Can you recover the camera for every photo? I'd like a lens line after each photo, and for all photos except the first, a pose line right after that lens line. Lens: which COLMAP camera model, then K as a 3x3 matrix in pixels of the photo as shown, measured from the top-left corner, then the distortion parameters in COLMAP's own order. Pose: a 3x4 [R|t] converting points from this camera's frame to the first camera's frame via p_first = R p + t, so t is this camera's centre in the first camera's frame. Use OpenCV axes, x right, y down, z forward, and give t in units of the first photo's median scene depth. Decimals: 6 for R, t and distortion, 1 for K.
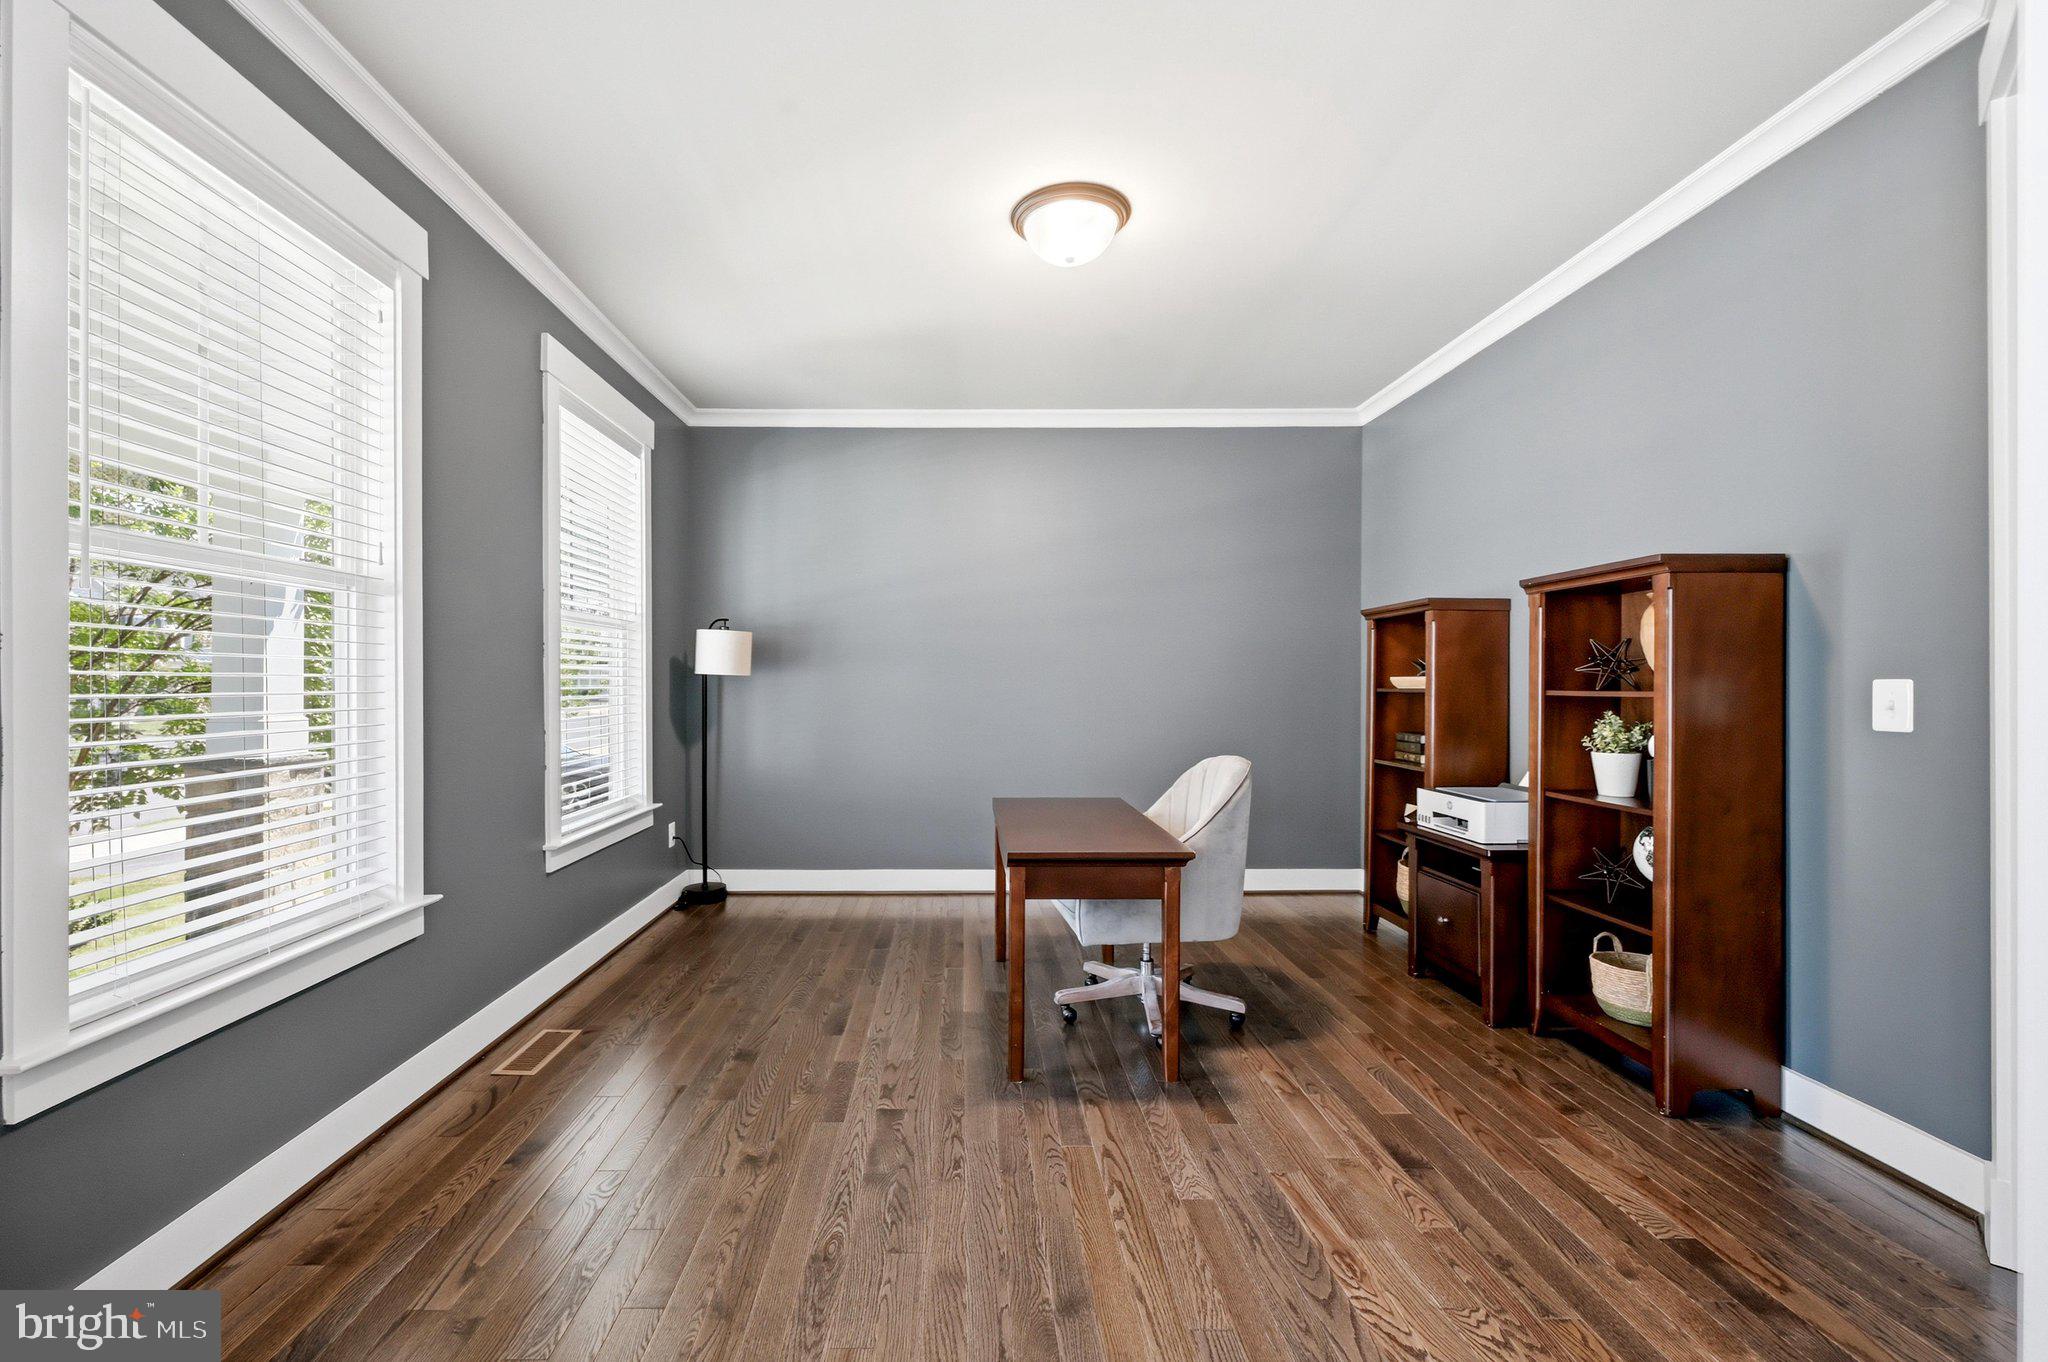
lens RADIAL K [[826.3, 0, 1026.2], [0, 826.3, 689.5], [0, 0, 1]] dist [-0.001456, -0.000205]
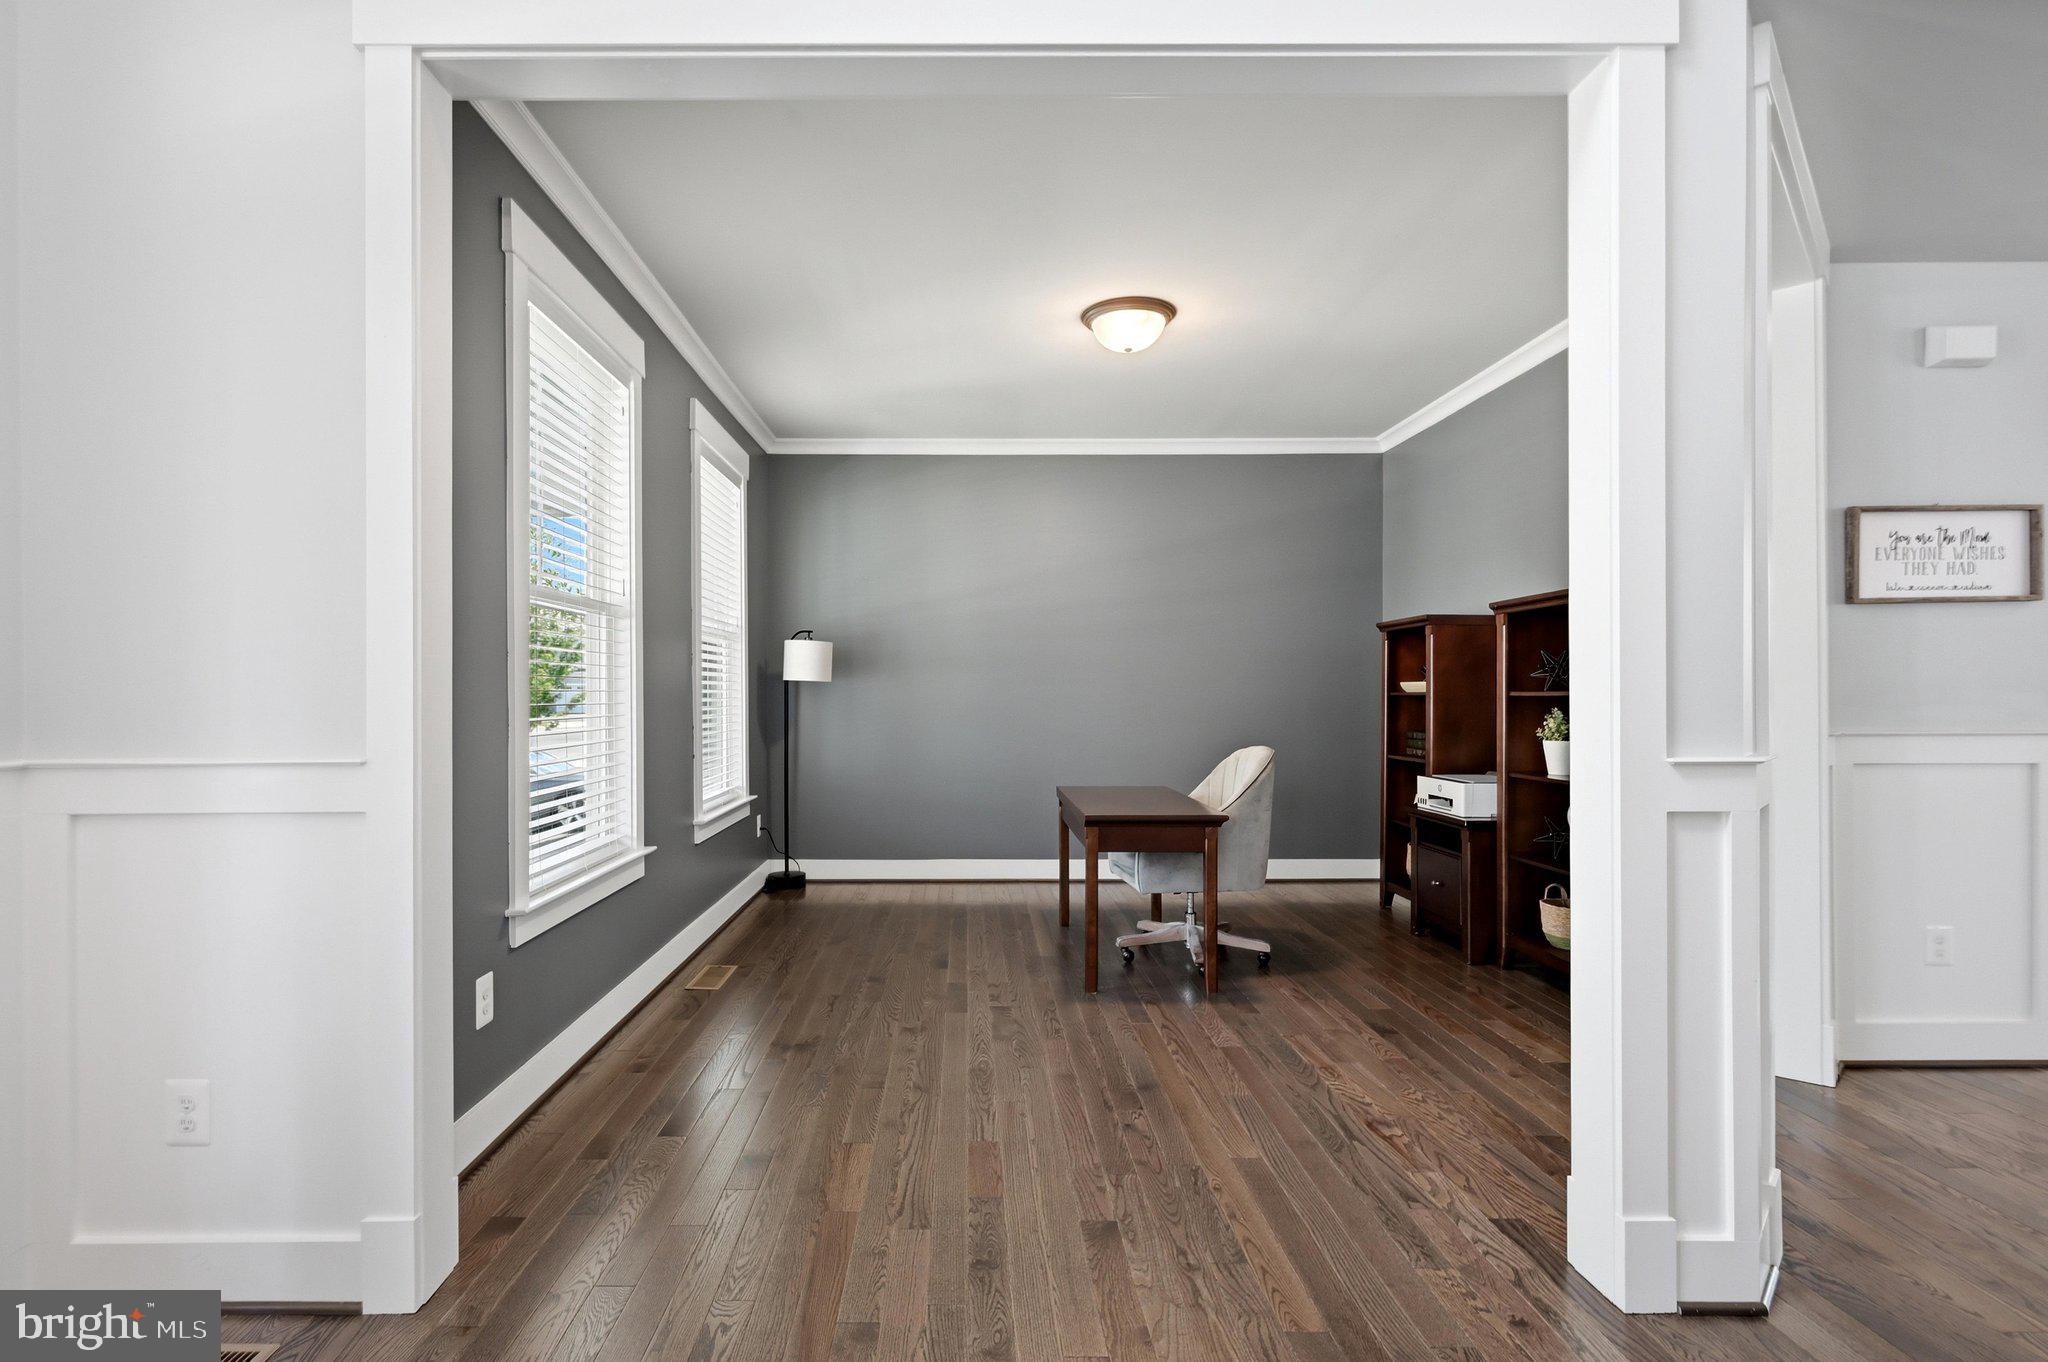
lens RADIAL K [[1319.9, 0, 1024.0], [0, 1319.9, 681.0], [0, 0, 1]] dist [0.000186, -0.000216]
pose [[0.999370, -0.000450, 0.035481, -0.167164], [0.001439, 0.999611, -0.027861, 0.038576], [-0.035455, 0.027894, 0.998982, -0.938209]]
